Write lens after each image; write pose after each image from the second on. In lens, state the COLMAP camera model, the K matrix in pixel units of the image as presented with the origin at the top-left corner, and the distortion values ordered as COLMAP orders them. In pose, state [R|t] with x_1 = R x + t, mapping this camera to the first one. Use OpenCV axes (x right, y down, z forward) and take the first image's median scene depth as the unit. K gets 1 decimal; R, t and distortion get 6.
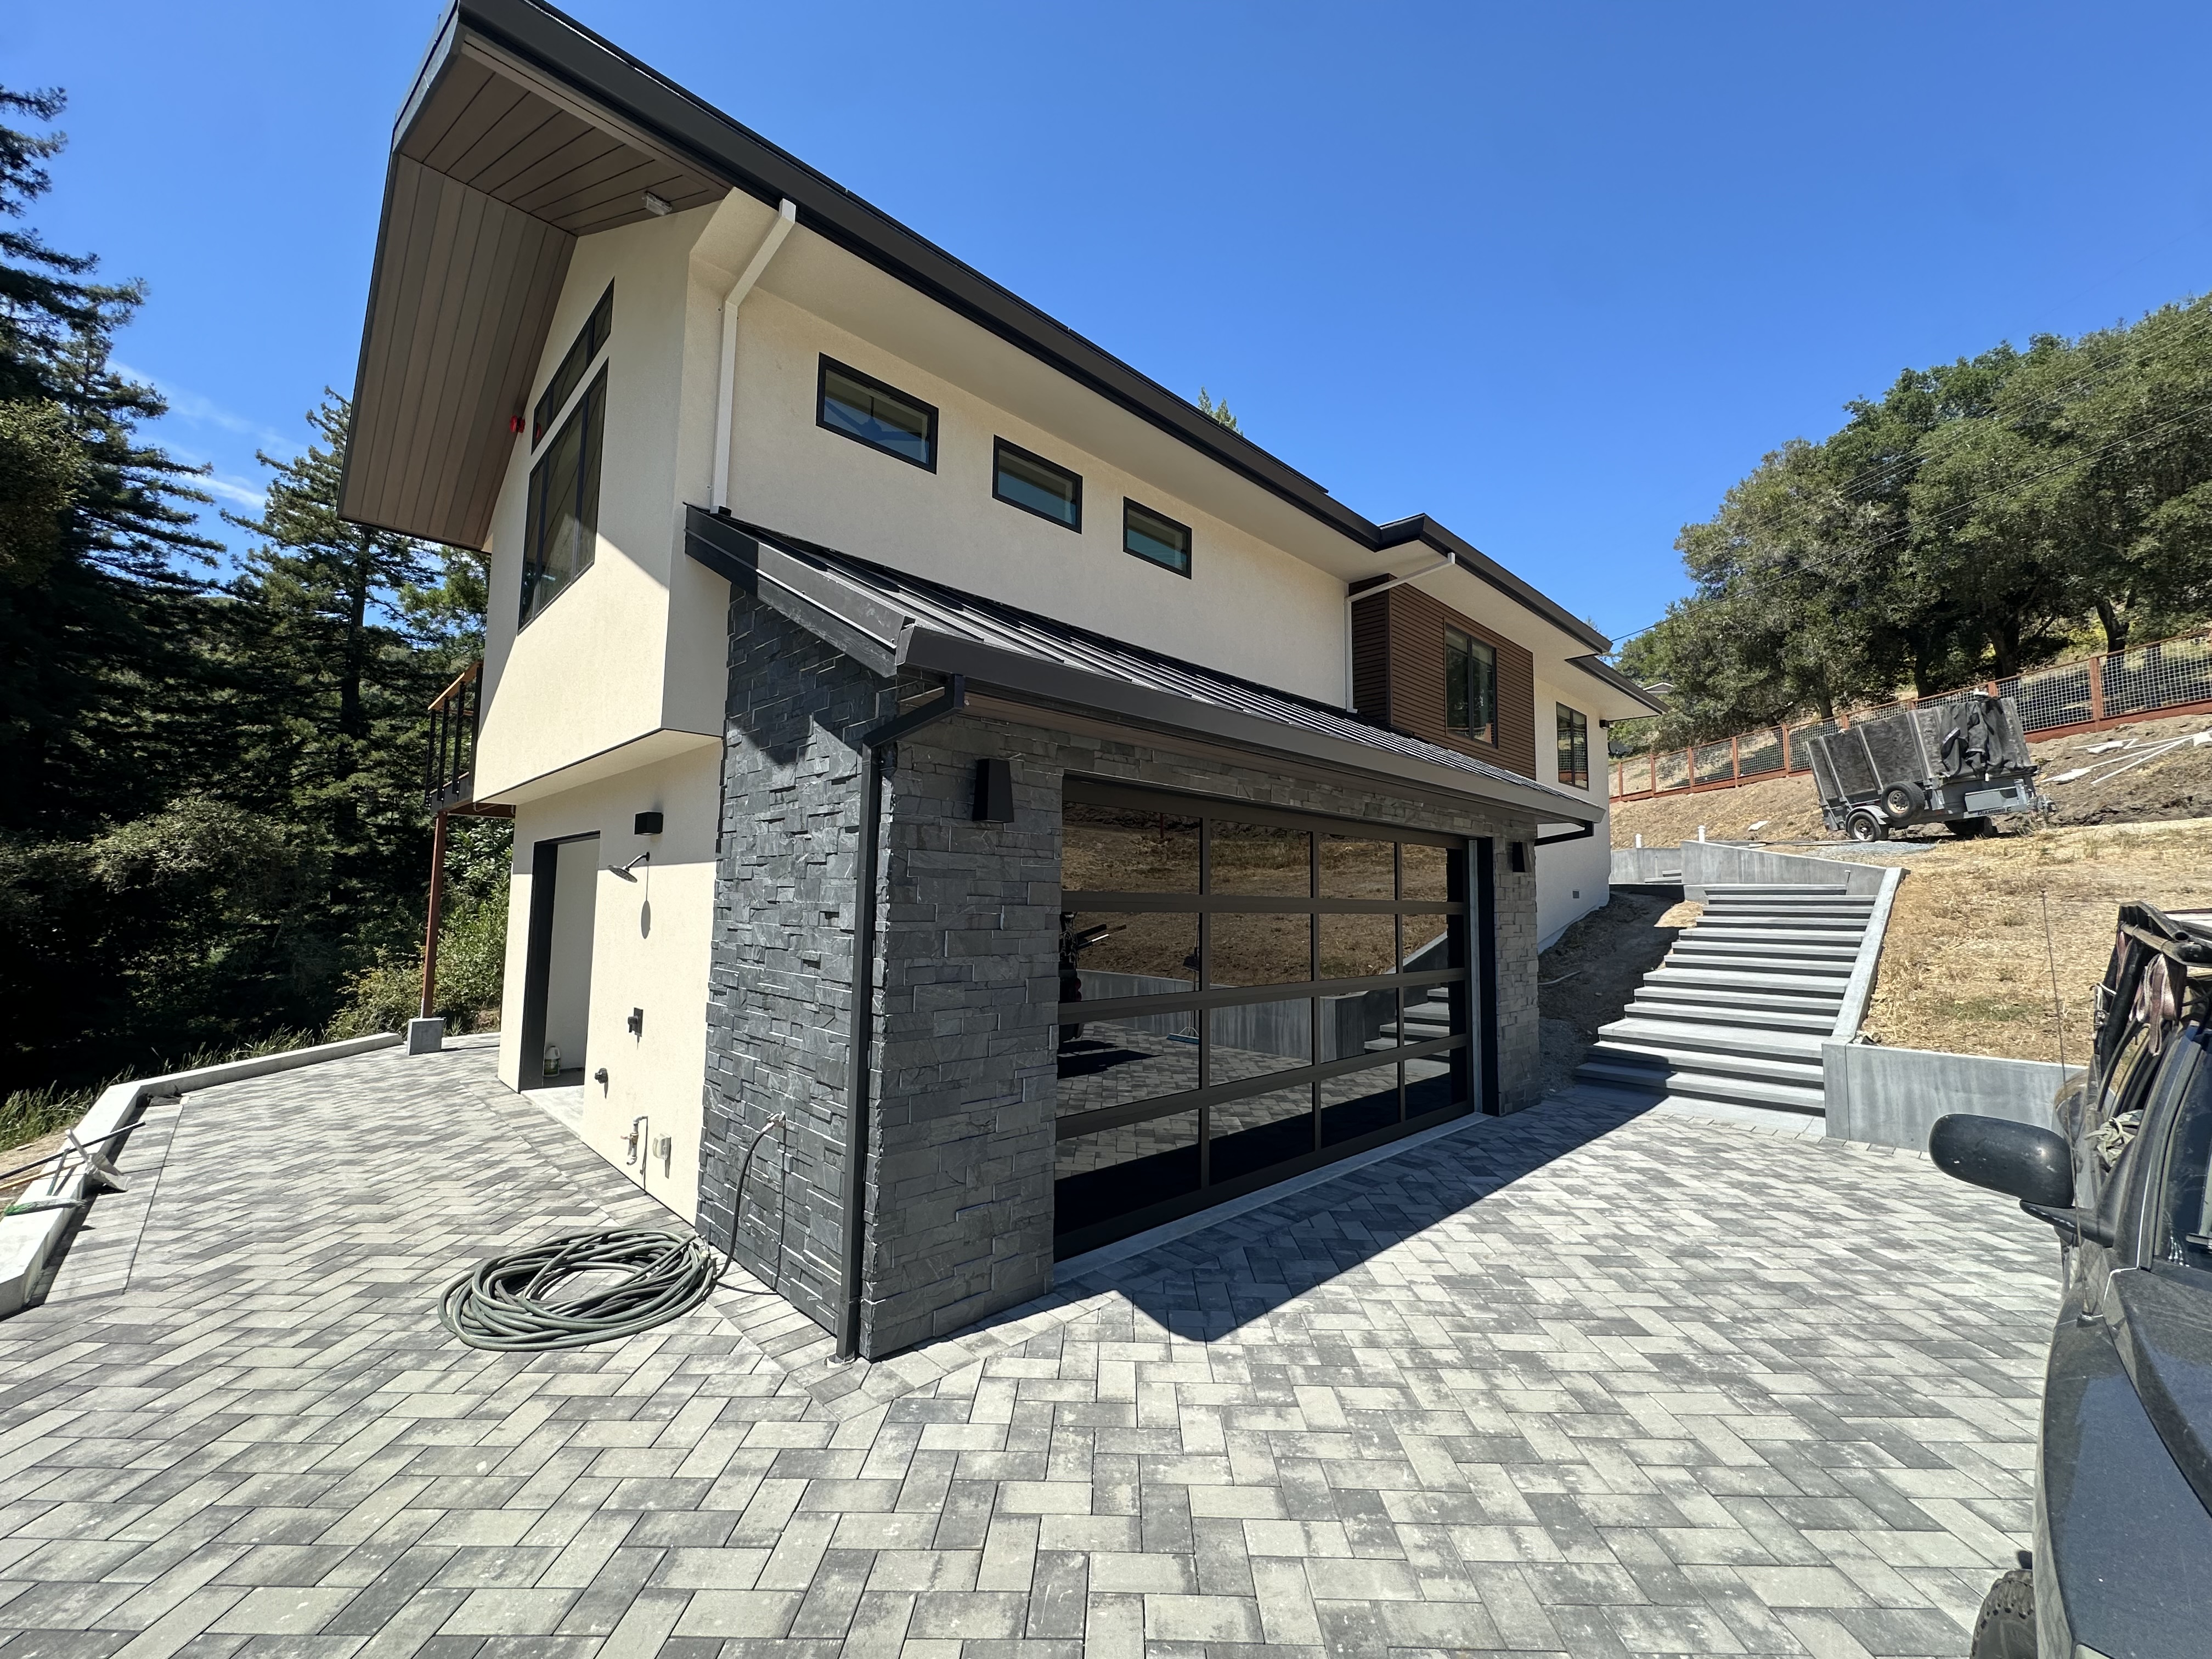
lens RADIAL K [[884.7, 0, 1106.5], [0, 884.7, 825.3], [0, 0, 1]] dist [-0.005848, 0.001780]
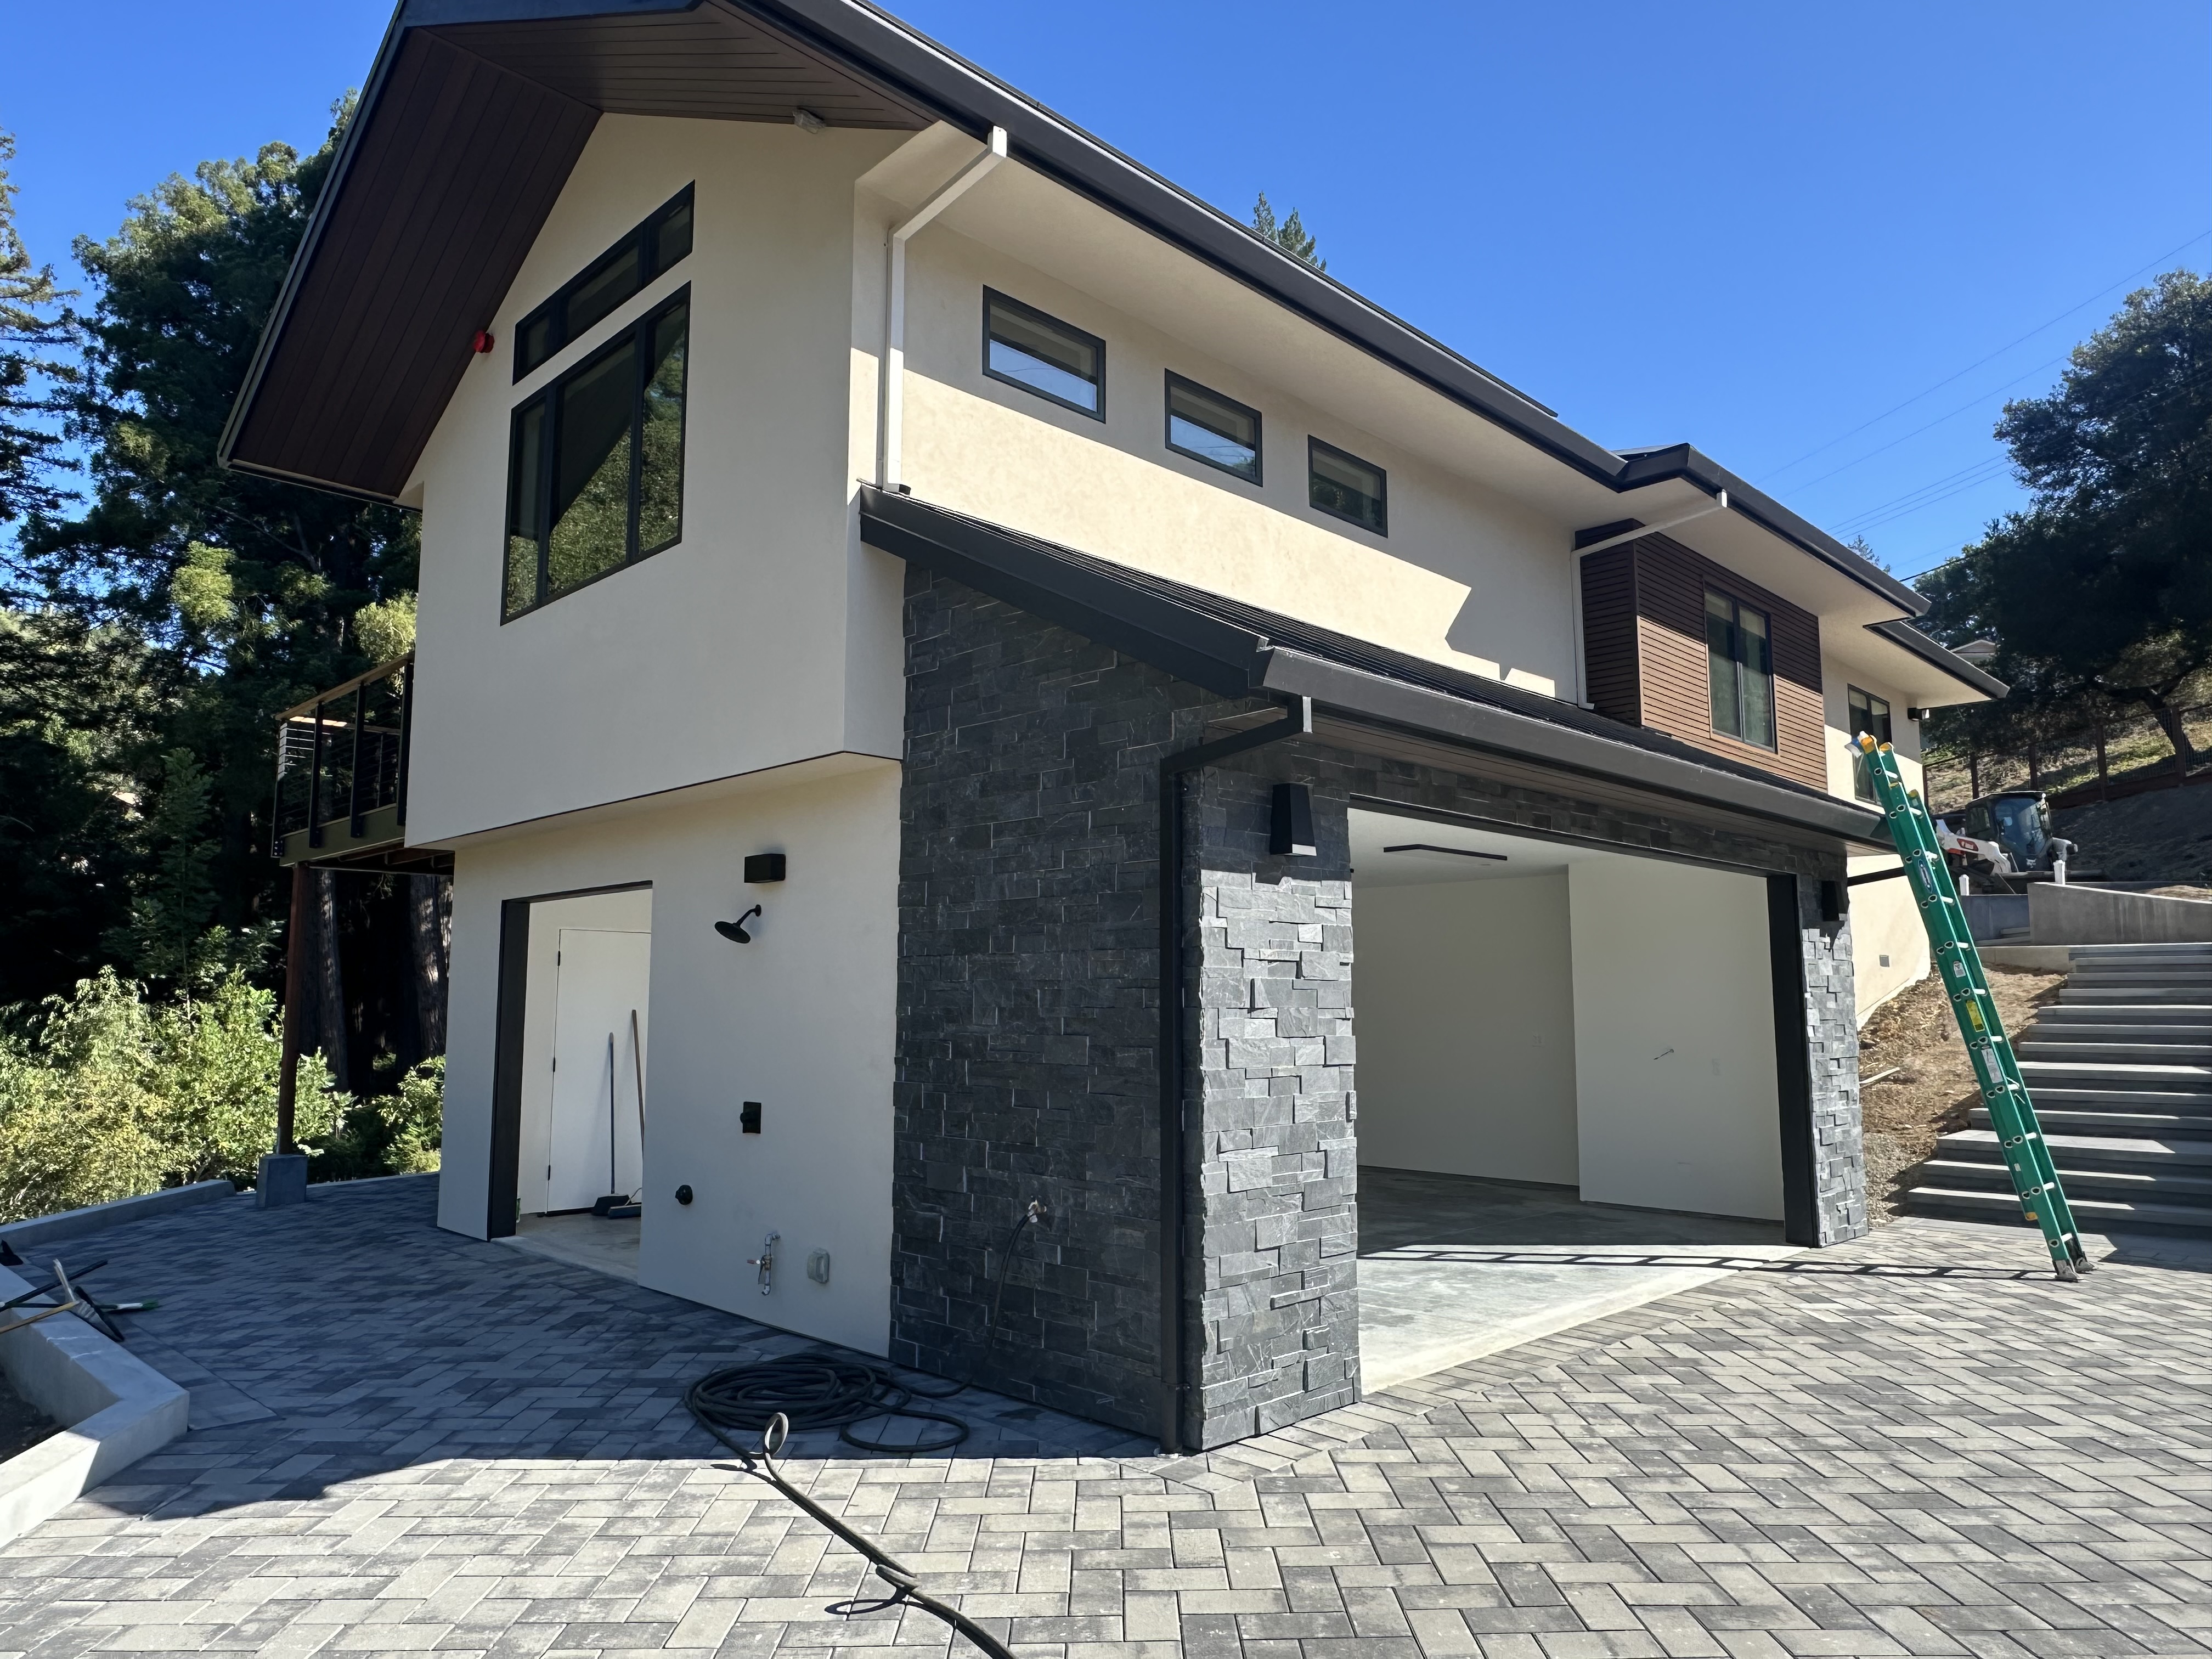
lens RADIAL K [[1431.7, 0, 1097.6], [0, 1431.7, 837.9], [0, 0, 1]] dist [-0.000605, -0.002306]
pose [[0.999865, -0.013868, 0.008830, -0.225334], [0.014114, 0.999496, -0.028427, 0.011187], [-0.008431, 0.028548, 0.999557, -0.284818]]
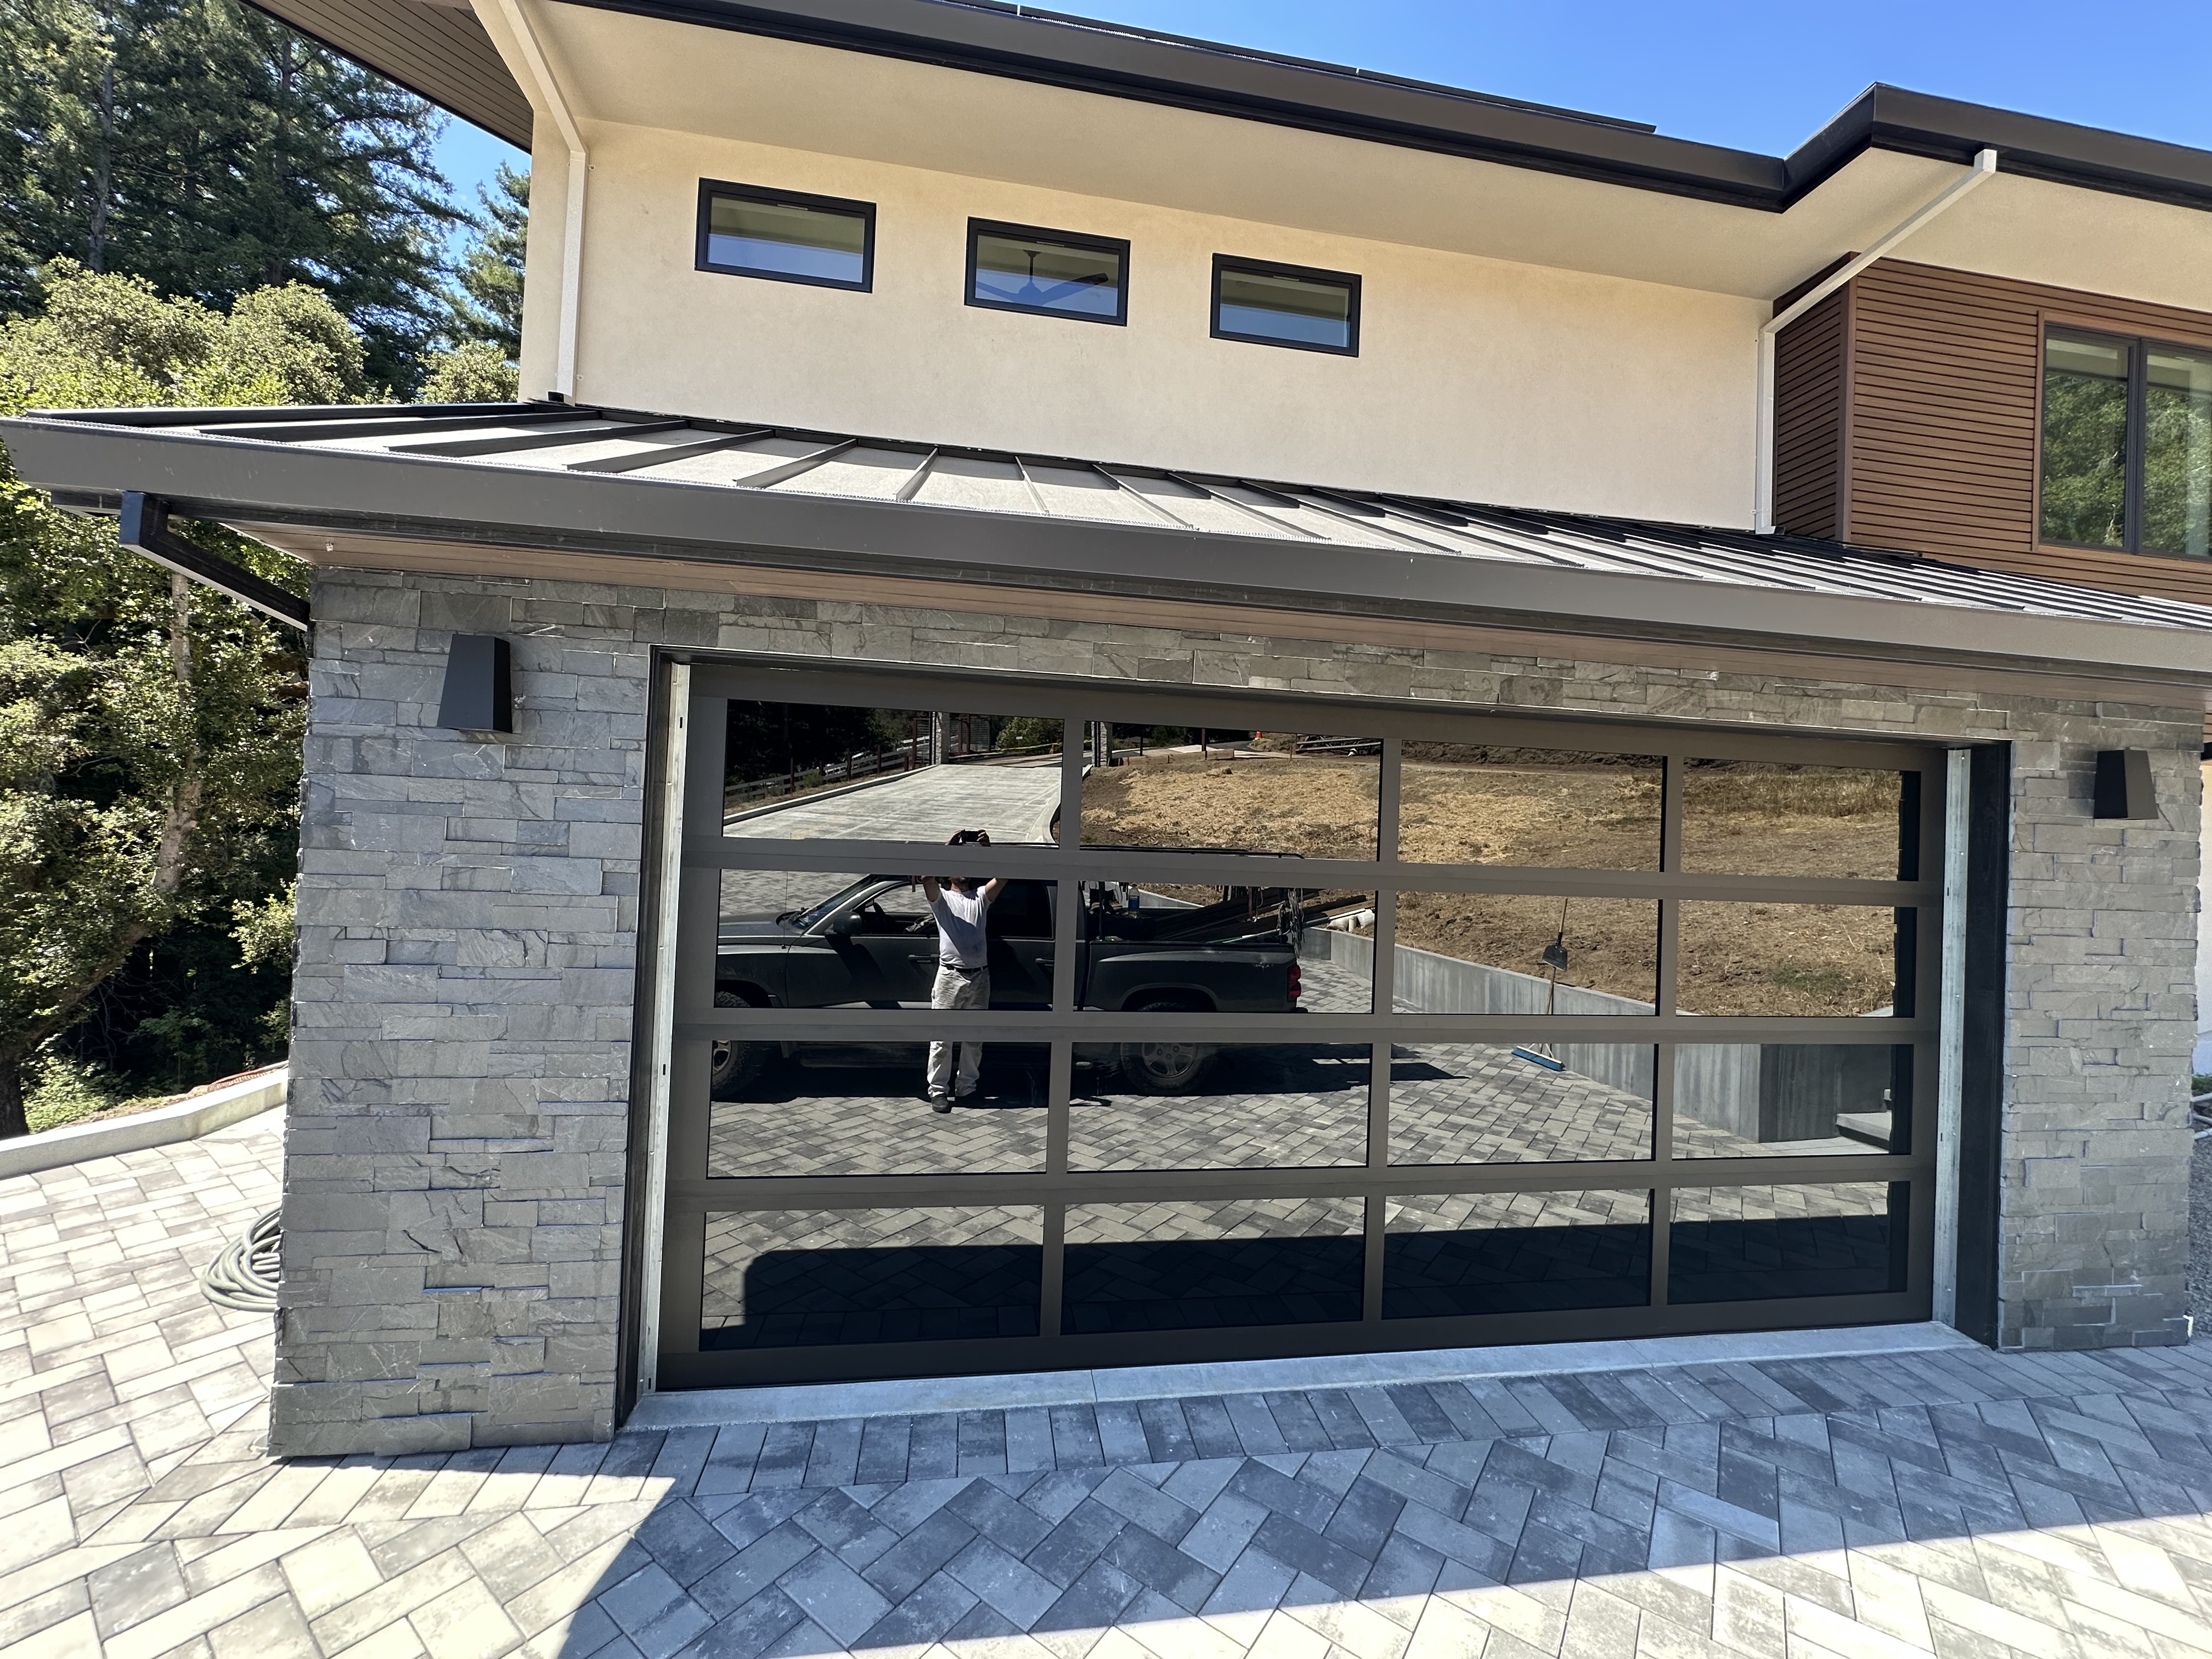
lens RADIAL K [[884.7, 0, 1104.5], [0, 884.7, 824.2], [0, 0, 1]] dist [-0.005848, 0.001780]
pose [[0.815558, 0.007862, -0.578621, 0.432941], [0.024067, 0.998582, 0.047491, 0.031221], [0.578174, -0.052657, 0.814212, 0.491256]]
